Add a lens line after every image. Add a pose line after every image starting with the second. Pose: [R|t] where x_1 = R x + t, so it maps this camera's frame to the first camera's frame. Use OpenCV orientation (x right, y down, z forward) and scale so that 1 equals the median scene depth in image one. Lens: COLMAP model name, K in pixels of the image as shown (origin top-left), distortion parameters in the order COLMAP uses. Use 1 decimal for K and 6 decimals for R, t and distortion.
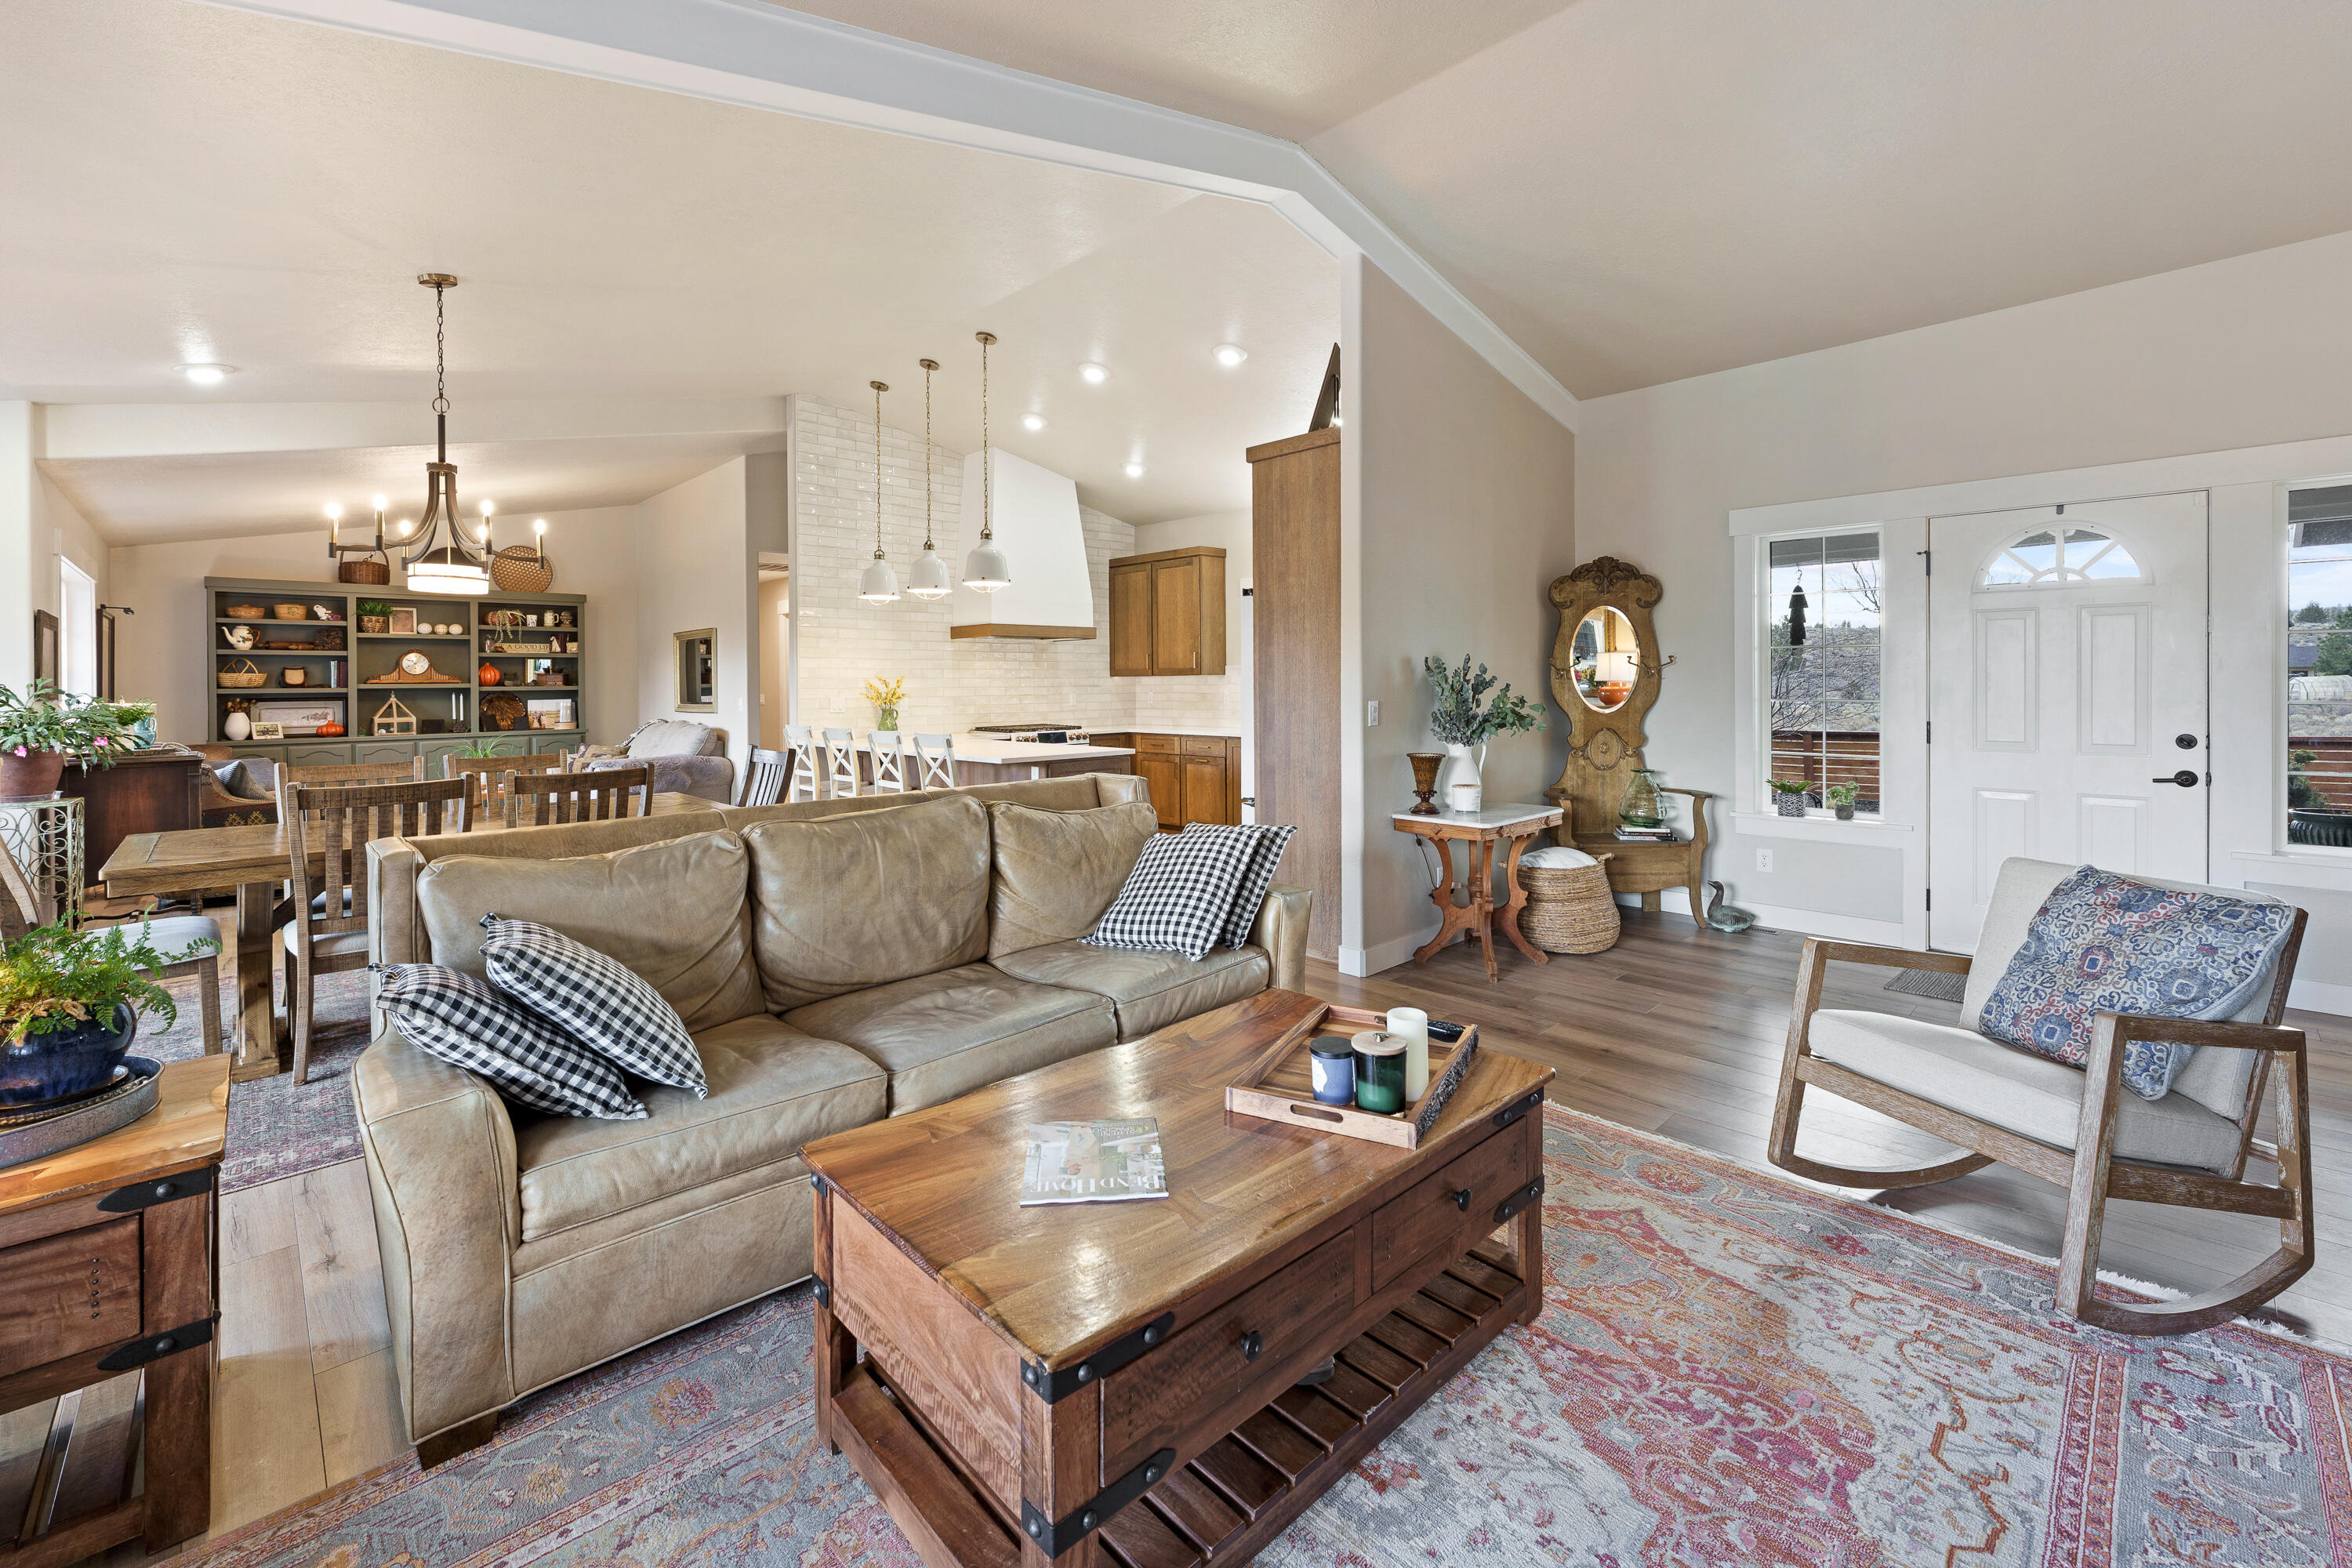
lens RADIAL K [[1014.6, 0, 1184.3], [0, 1014.6, 682.7], [0, 0, 1]] dist [0.019033, 0.000475]
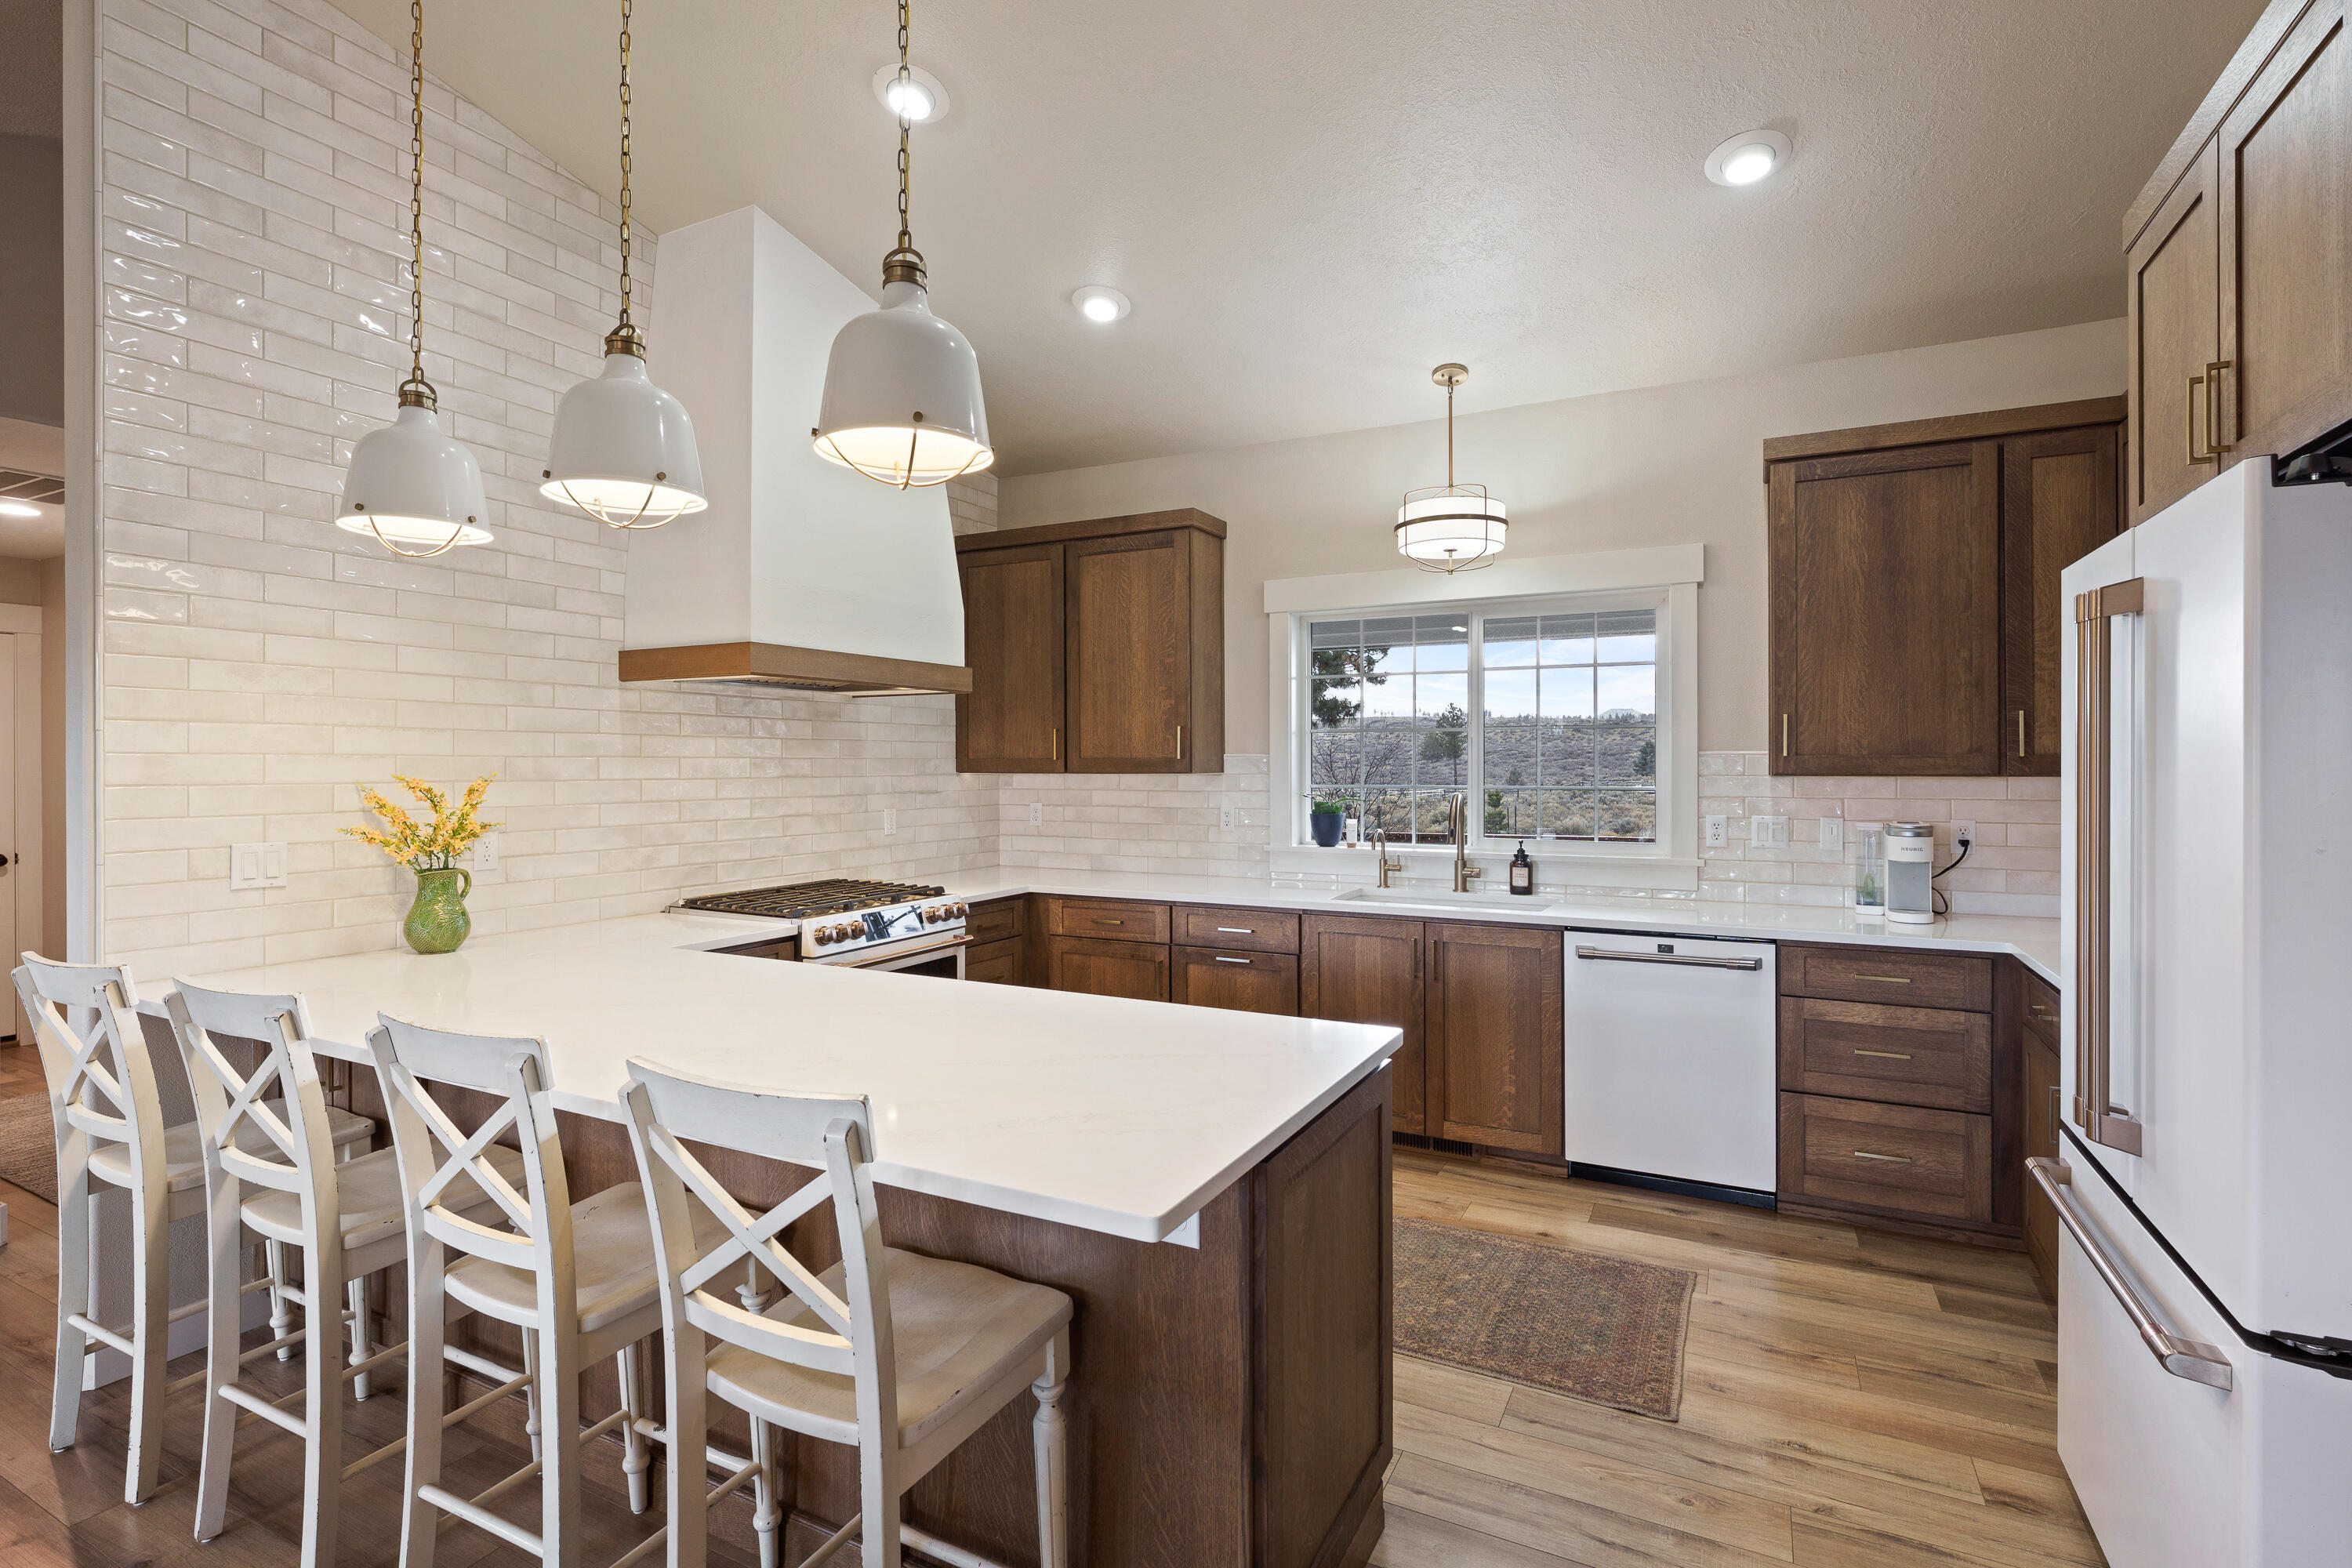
lens RADIAL K [[1090.1, 0, 1190.0], [0, 1090.1, 759.1], [0, 0, 1]] dist [0.000233, -0.000605]
pose [[0.940325, 0.009038, 0.340159, -0.155140], [-0.007468, 0.999955, -0.005926, -0.010959], [-0.340197, 0.003032, 0.940349, 0.494736]]
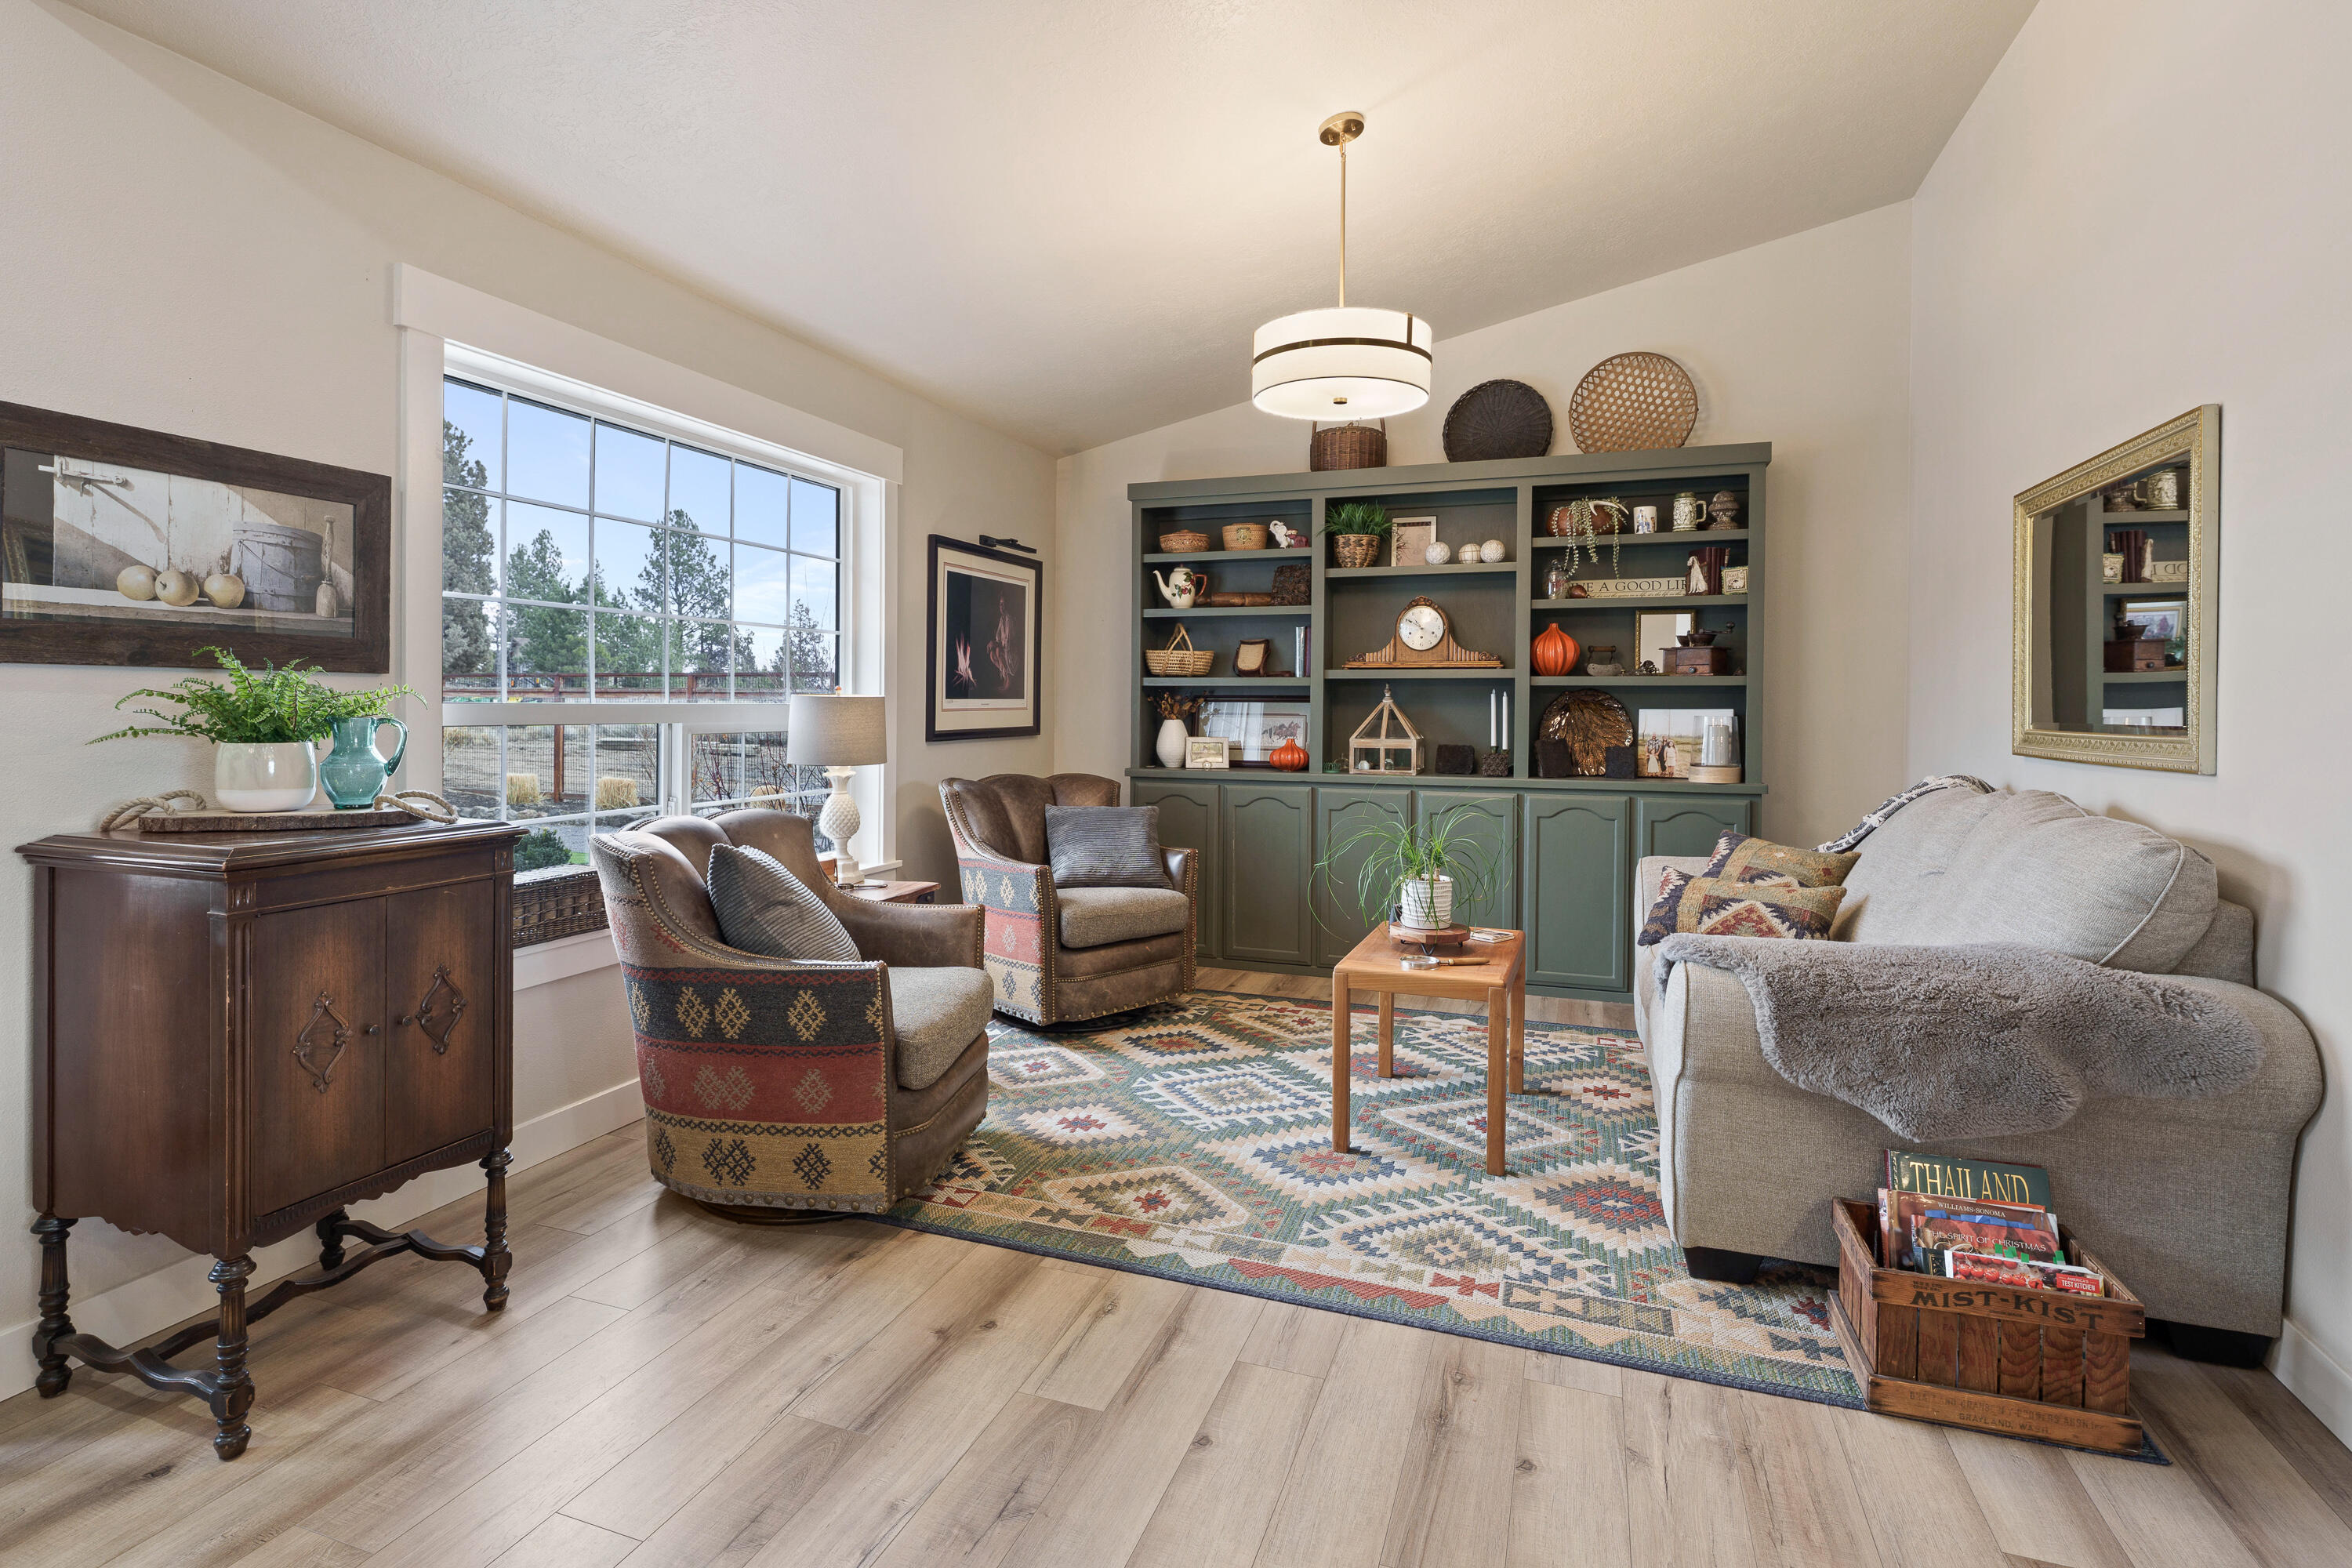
lens RADIAL K [[1149.1, 0, 1168.1], [0, 1149.1, 721.3], [0, 0, 1]] dist [-0.000378, -0.000487]
pose [[0.453199, 0.025546, -0.891043, -0.340201], [-0.008876, 0.999669, 0.024146, 0.013791], [0.891365, -0.003035, 0.453276, 0.683662]]
